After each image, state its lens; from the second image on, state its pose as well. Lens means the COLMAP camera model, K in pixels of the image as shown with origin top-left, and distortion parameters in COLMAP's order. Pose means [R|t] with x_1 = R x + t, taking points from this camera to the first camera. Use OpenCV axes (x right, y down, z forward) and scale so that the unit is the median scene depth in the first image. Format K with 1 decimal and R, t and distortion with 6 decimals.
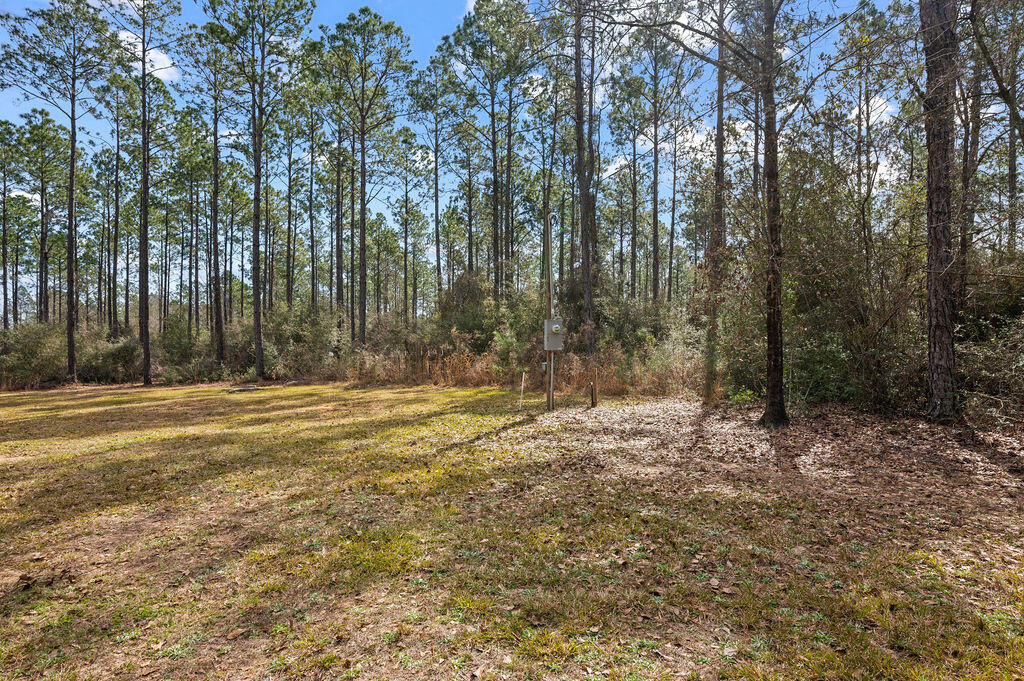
lens RADIAL K [[570.4, 0, 510.9], [0, 570.4, 350.2], [0, 0, 1]] dist [0.000816, 0.000968]
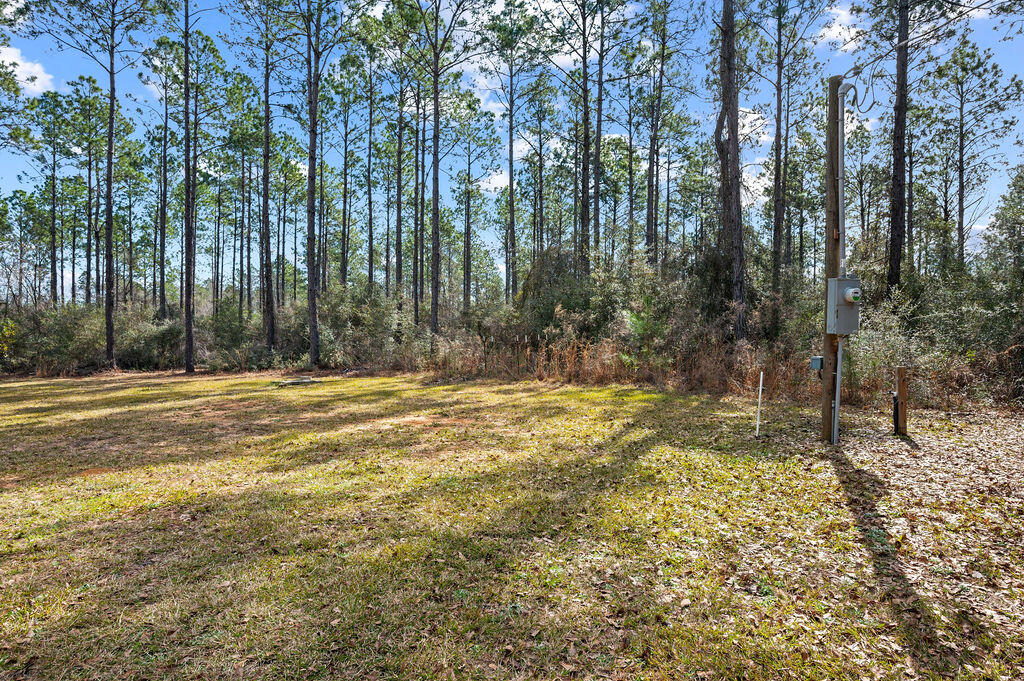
lens RADIAL K [[556.3, 0, 512.0], [0, 556.3, 340.5], [0, 0, 1]] dist [0.000511, -0.000242]
pose [[0.997703, 0.007284, -0.067347, -0.066237], [-0.006831, 0.999952, 0.006953, 0.001454], [0.067394, -0.006477, 0.997705, 0.139159]]
